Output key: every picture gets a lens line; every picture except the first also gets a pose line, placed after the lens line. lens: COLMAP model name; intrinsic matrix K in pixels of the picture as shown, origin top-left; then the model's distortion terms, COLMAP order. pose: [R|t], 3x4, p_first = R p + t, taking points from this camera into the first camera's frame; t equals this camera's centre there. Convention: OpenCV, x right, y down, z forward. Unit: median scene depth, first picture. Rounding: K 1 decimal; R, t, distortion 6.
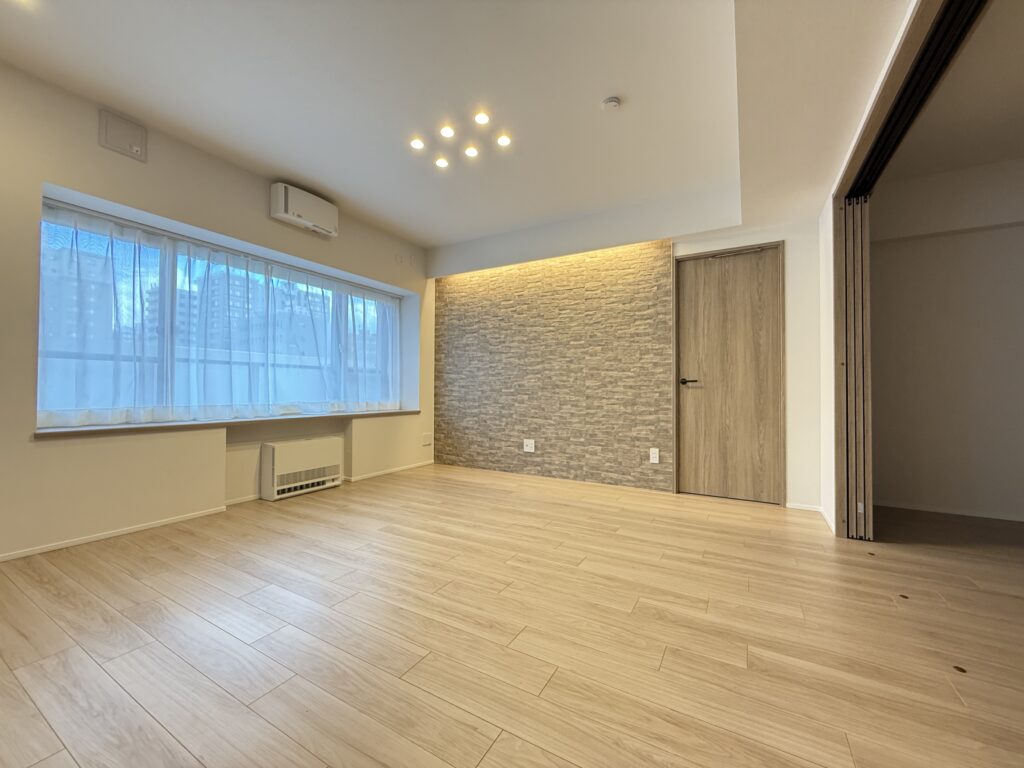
lens RADIAL K [[410.5, 0, 513.0], [0, 410.5, 383.1], [0, 0, 1]] dist [-0.003473, 0.001322]
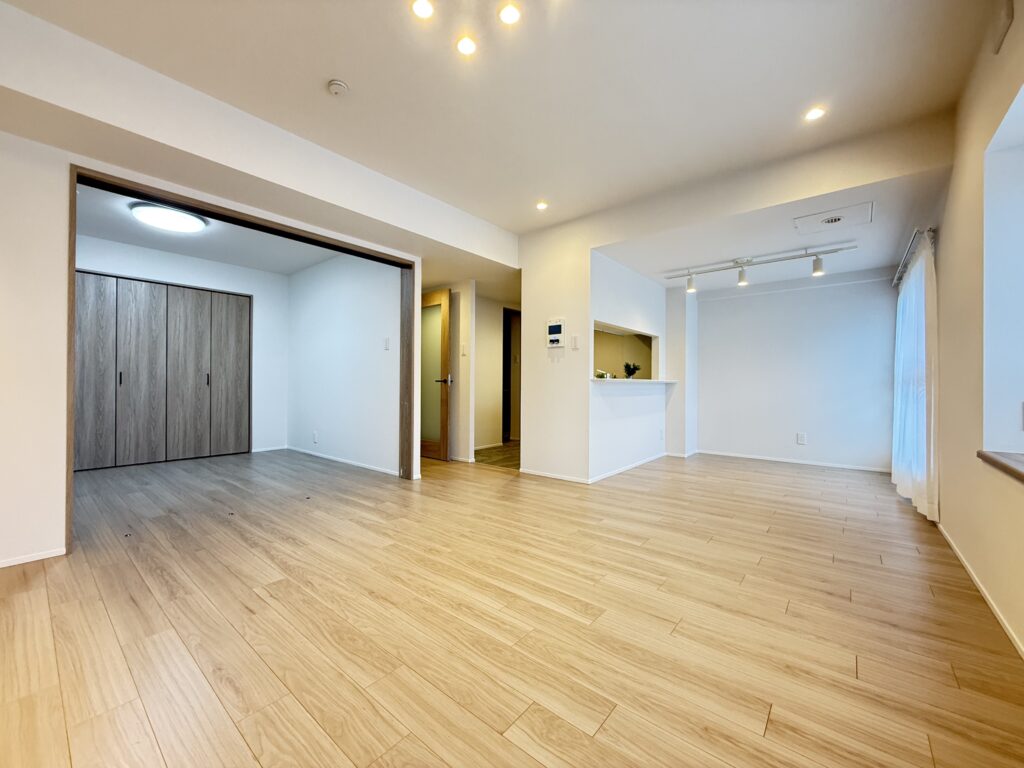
lens RADIAL K [[410.5, 0, 511.0], [0, 410.5, 385.8], [0, 0, 1]] dist [-0.003473, 0.001322]
pose [[-0.985025, -0.014101, 0.171836, -0.329230], [-0.016426, 0.999792, -0.012116, 0.010416], [-0.171629, -0.014757, -0.985051, 1.910833]]
